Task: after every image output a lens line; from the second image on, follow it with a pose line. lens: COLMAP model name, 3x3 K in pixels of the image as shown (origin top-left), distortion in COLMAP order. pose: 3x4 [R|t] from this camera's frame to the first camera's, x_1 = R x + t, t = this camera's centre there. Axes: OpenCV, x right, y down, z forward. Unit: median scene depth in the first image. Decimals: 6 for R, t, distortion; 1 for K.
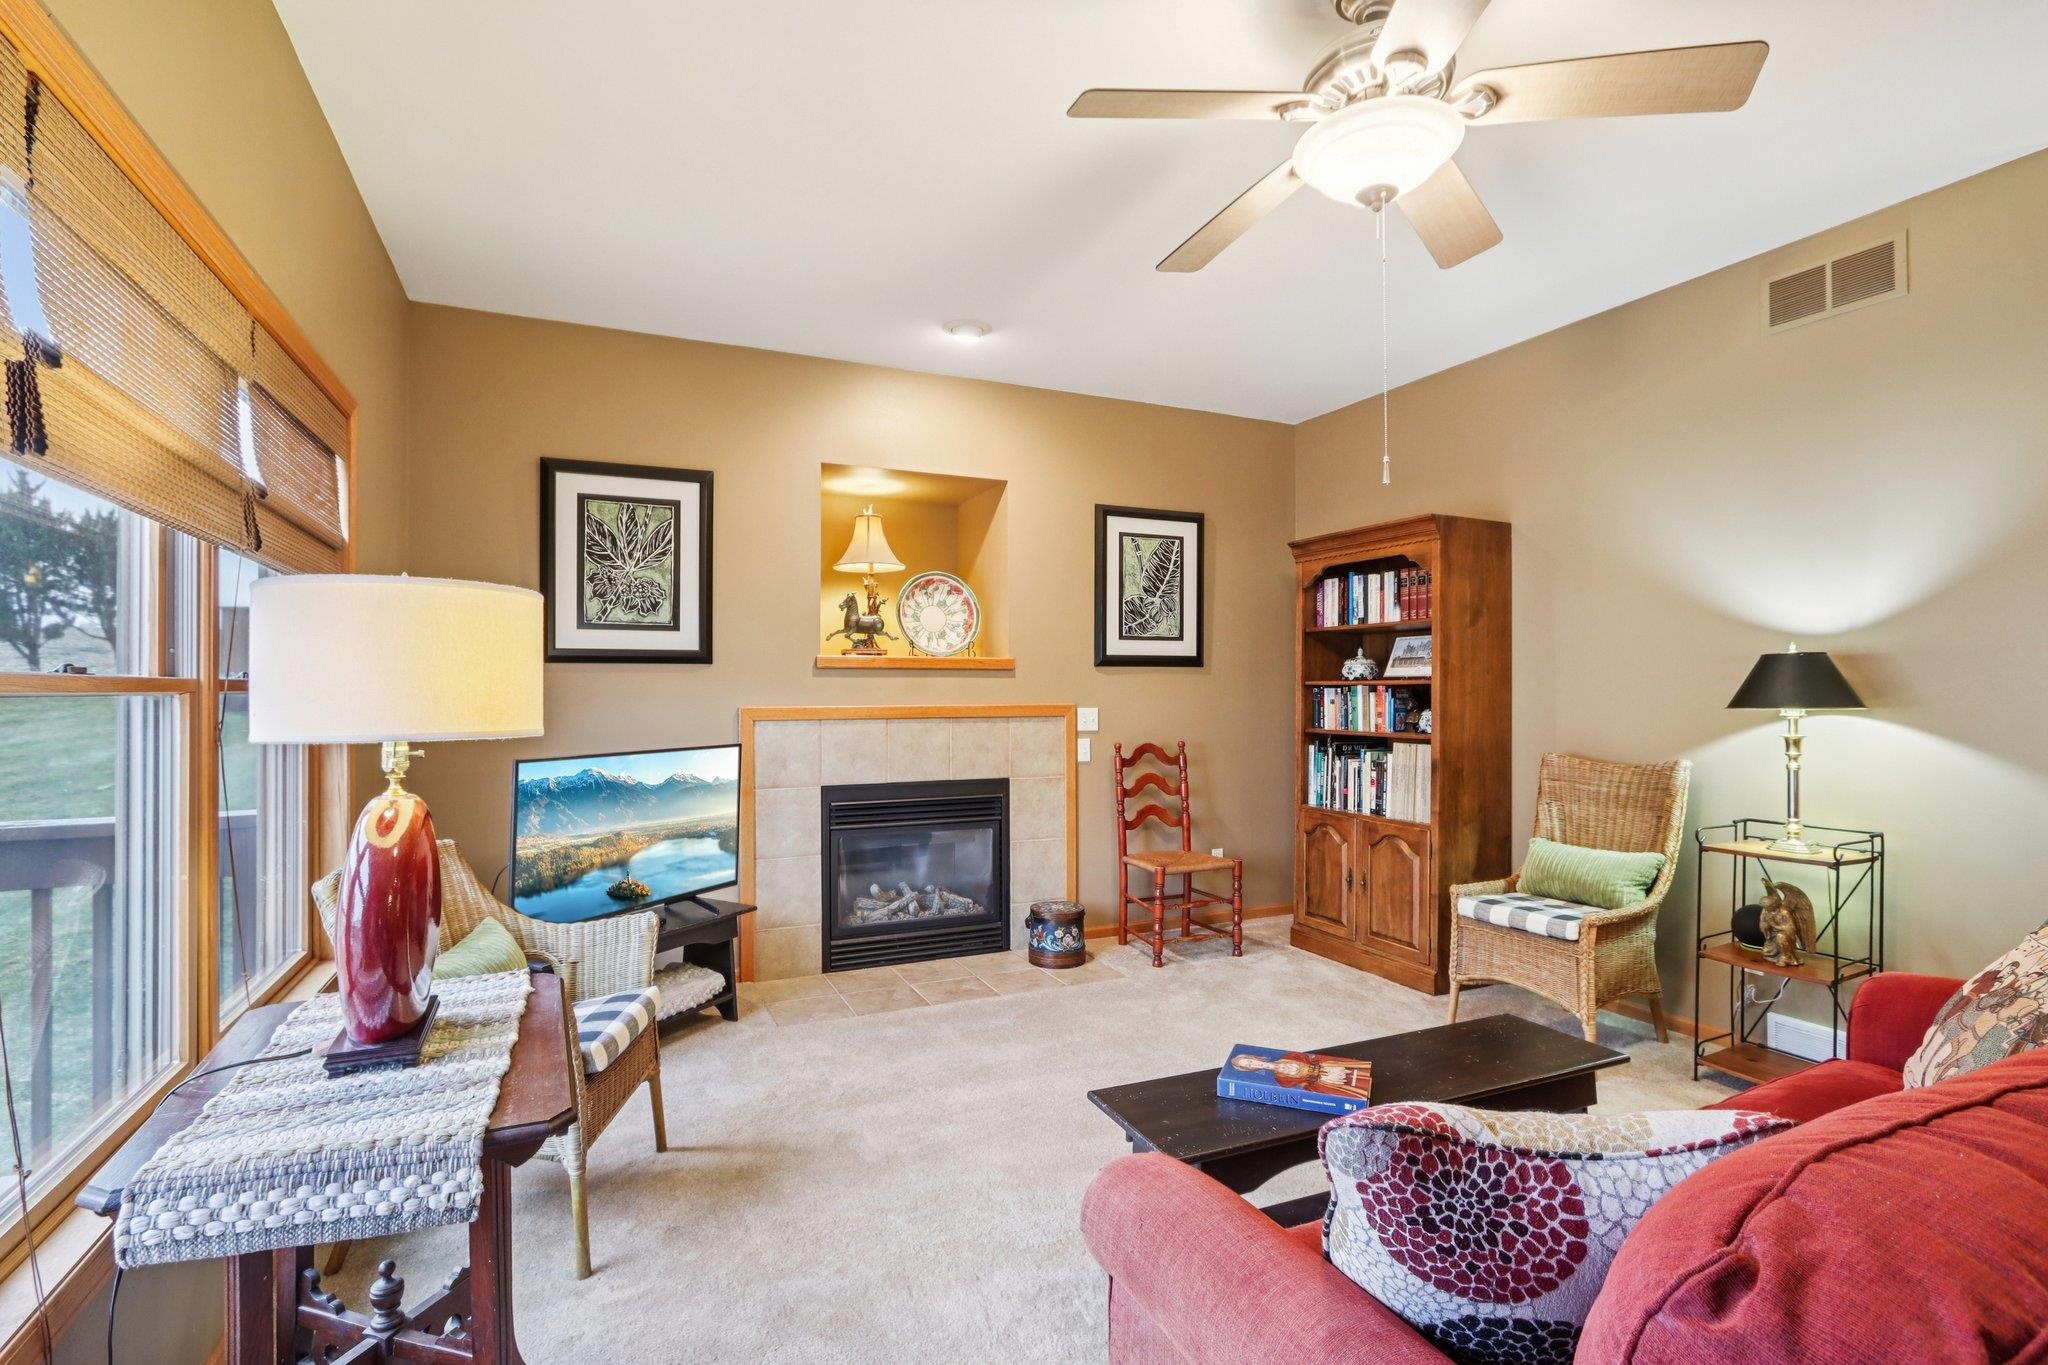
lens RADIAL K [[951.3, 0, 1009.4], [0, 951.3, 680.5], [0, 0, 1]] dist [-0.017724, 0.004074]
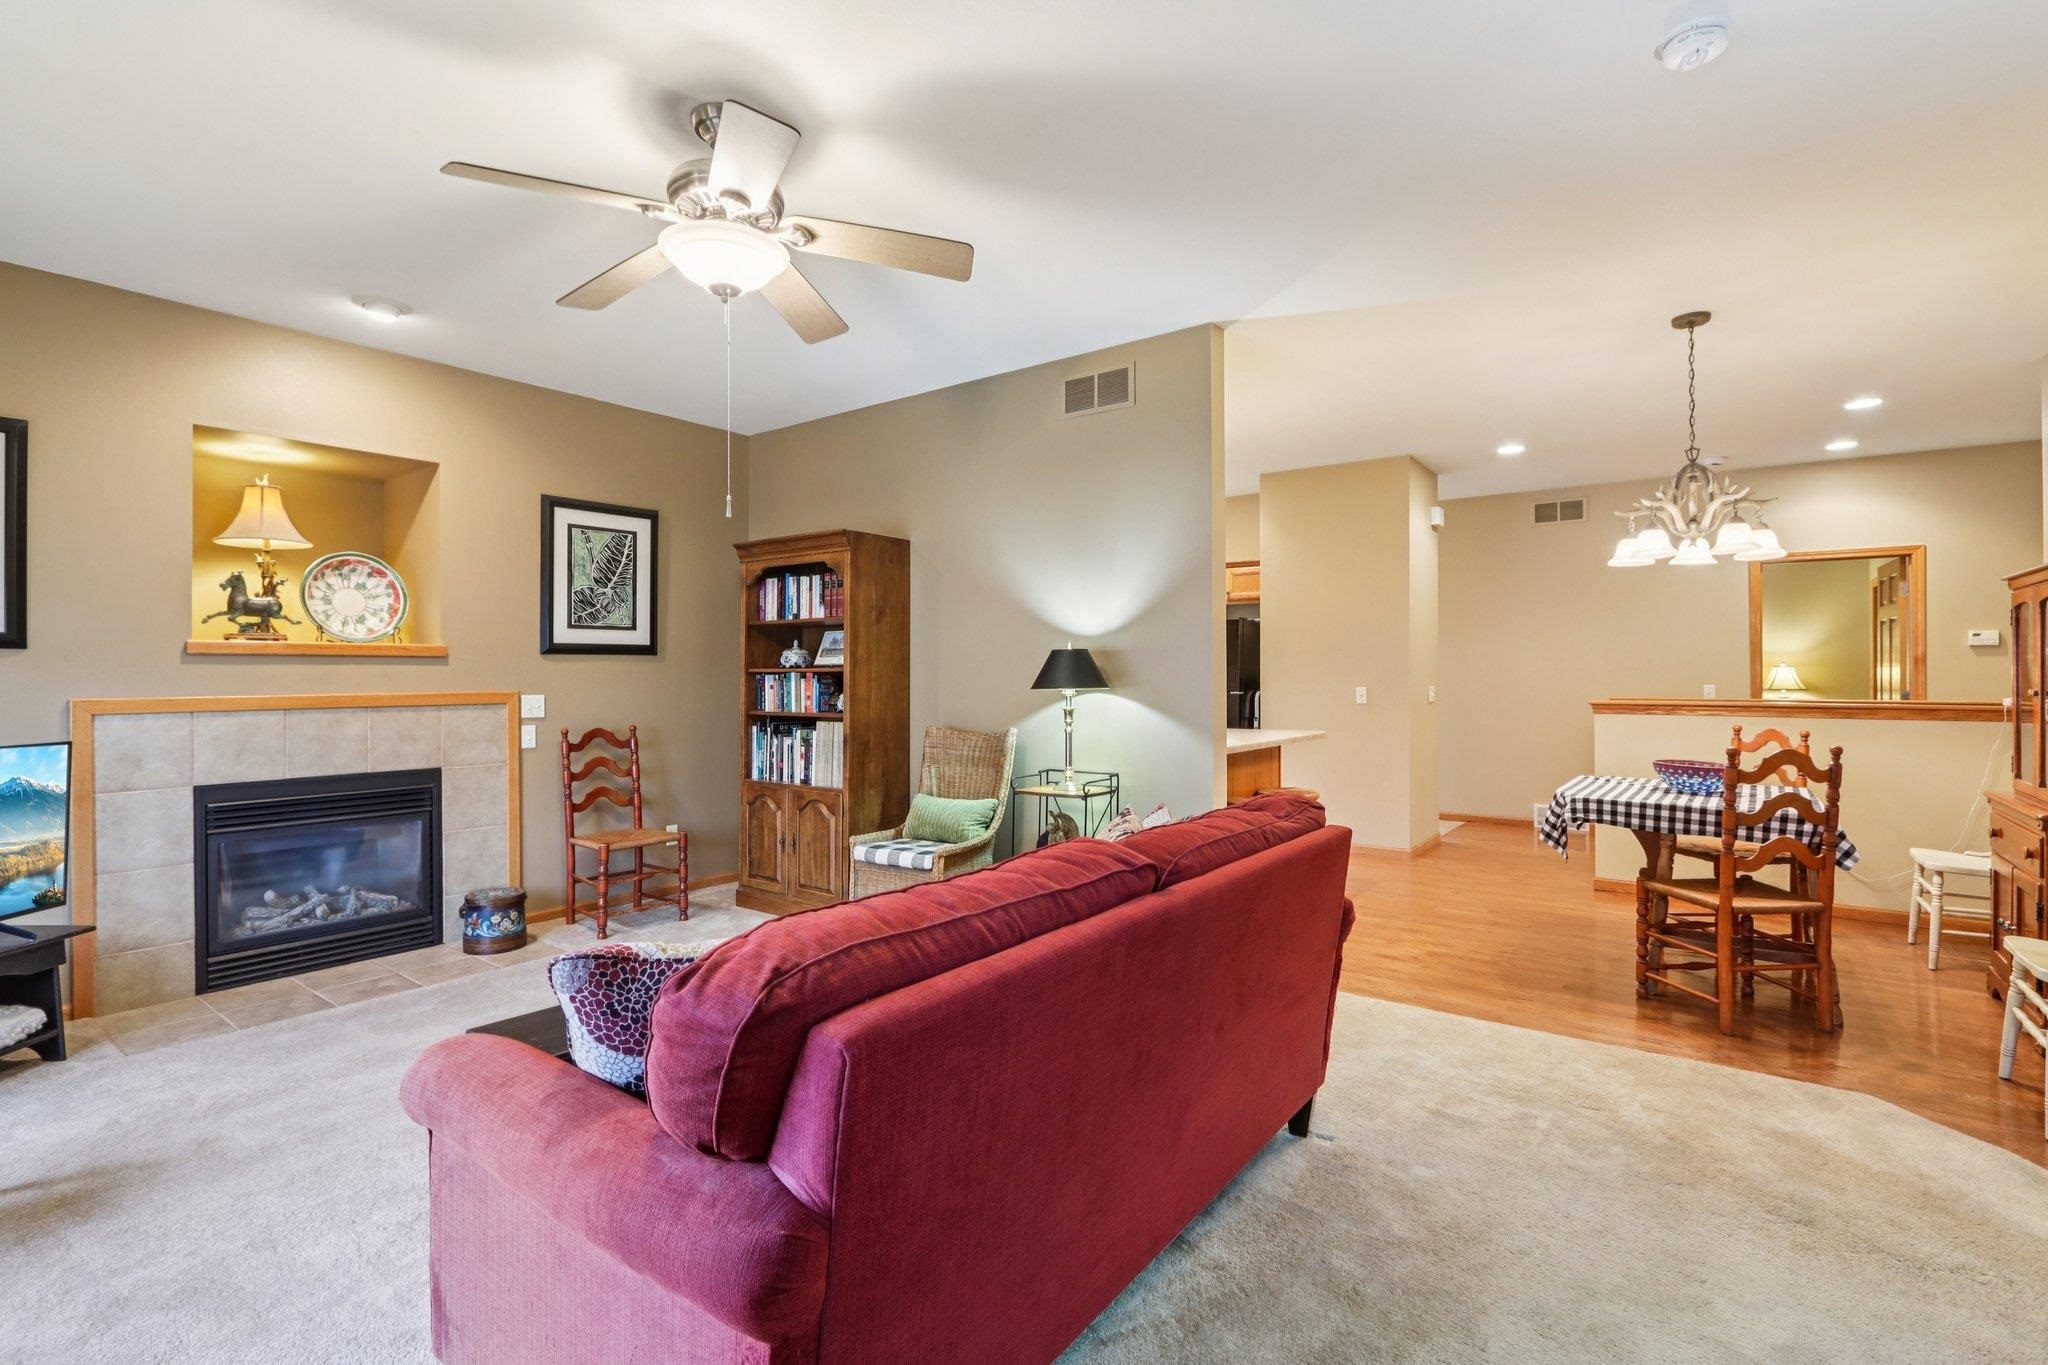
lens RADIAL K [[951.3, 0, 1018.2], [0, 951.3, 670.7], [0, 0, 1]] dist [-0.017724, 0.004074]
pose [[0.876141, -0.001037, 0.482053, 0.059747], [-0.000905, 0.999992, 0.003796, -0.002001], [-0.482053, -0.003762, 0.876134, -0.159597]]
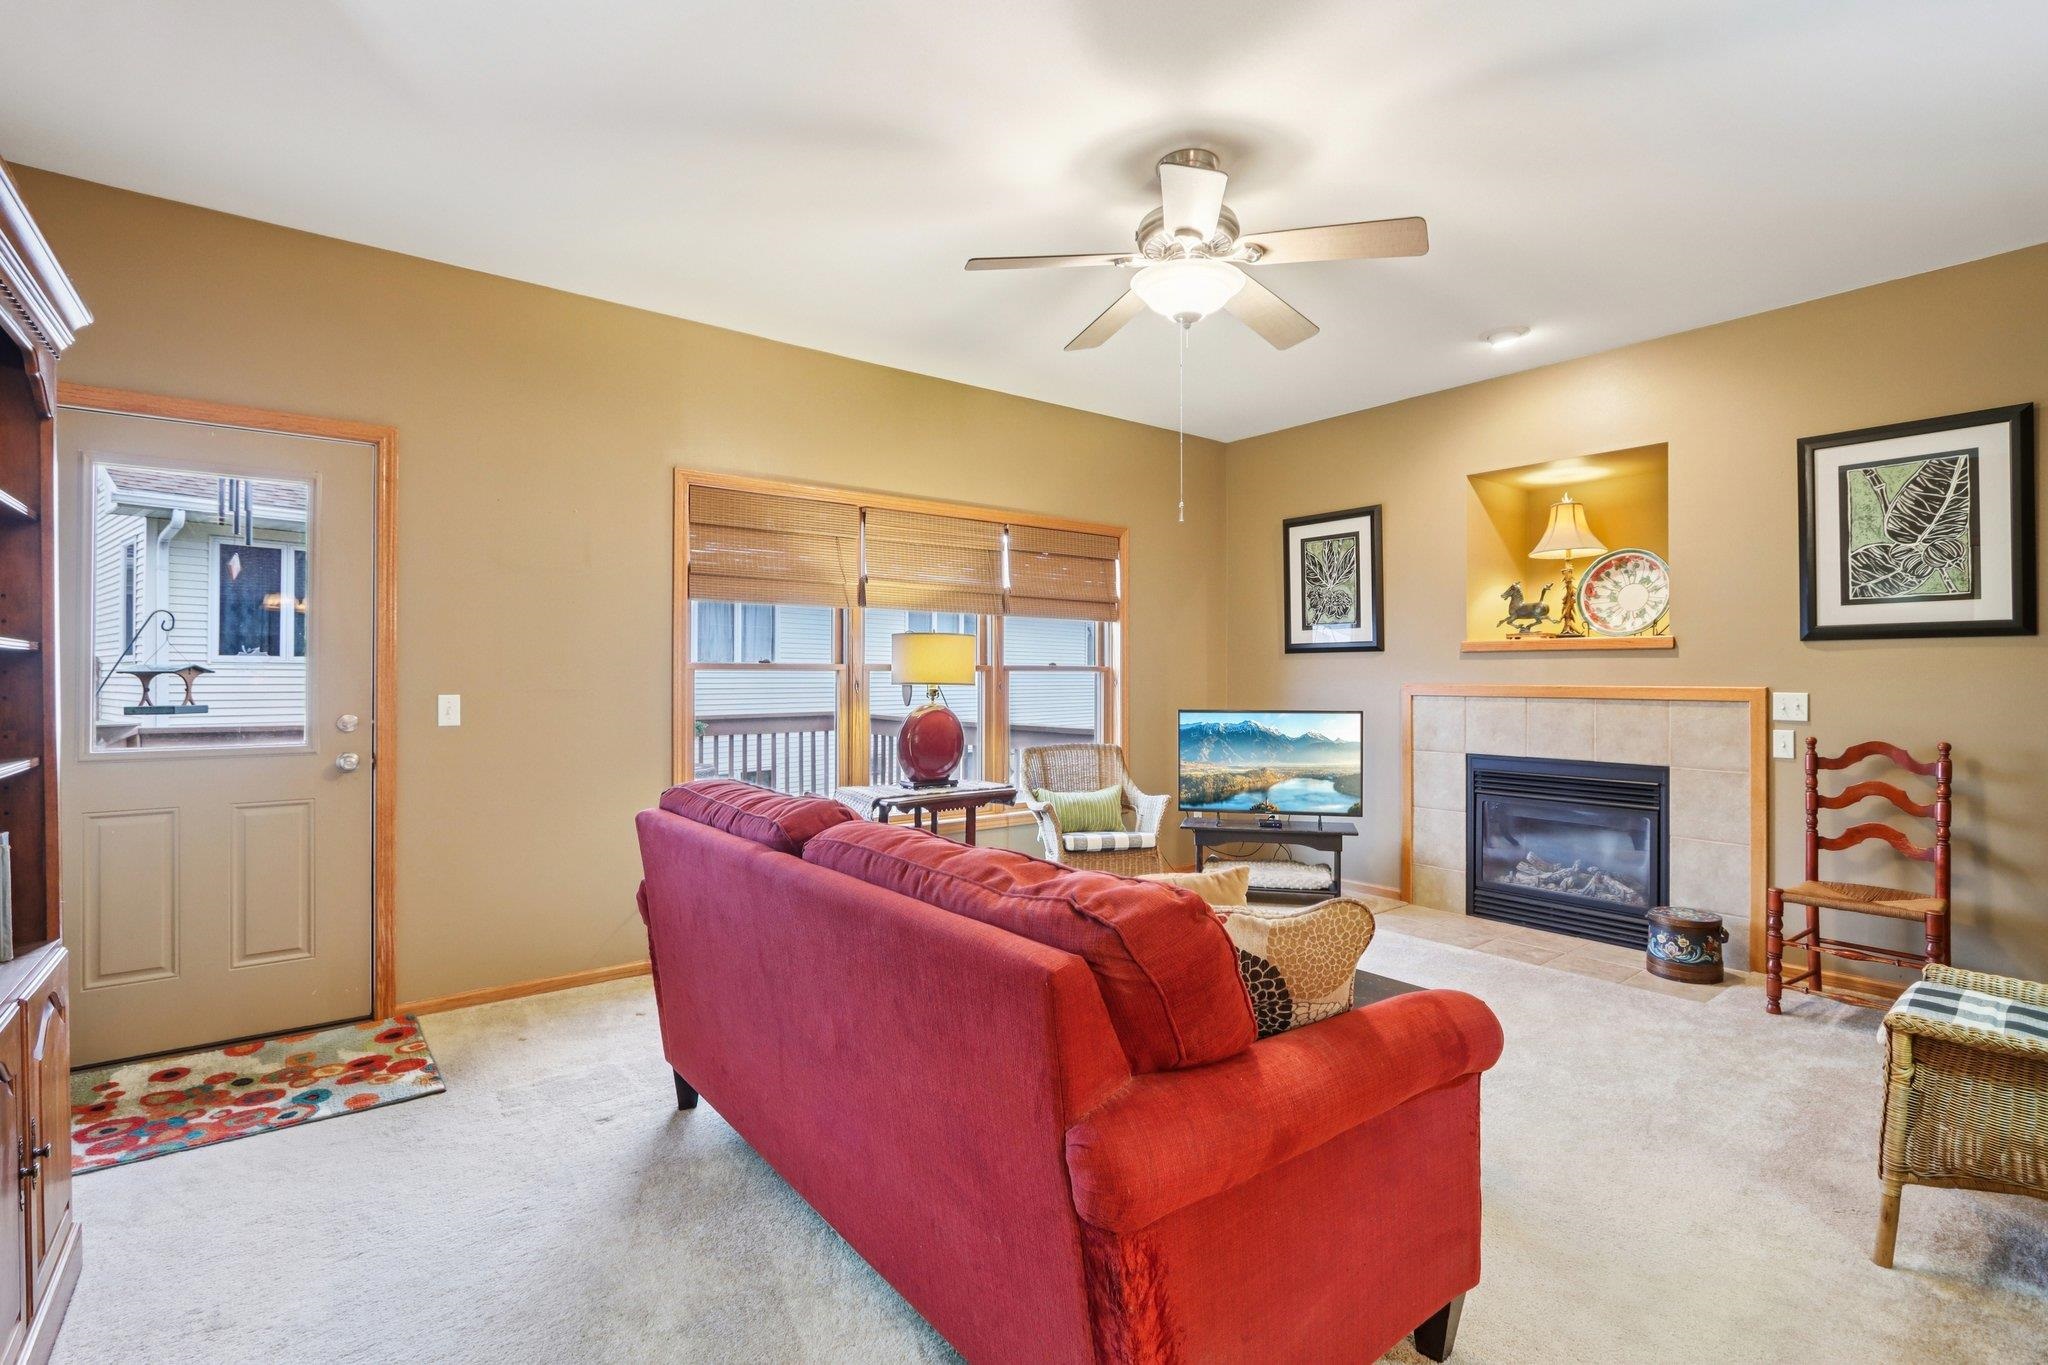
lens RADIAL K [[951.3, 0, 1017.5], [0, 951.3, 668.6], [0, 0, 1]] dist [-0.017724, 0.004074]
pose [[0.232130, -0.005876, -0.972667, 0.864694], [0.005815, 0.999972, -0.004653, 0.009807], [0.972667, -0.004576, 0.232158, 0.212147]]
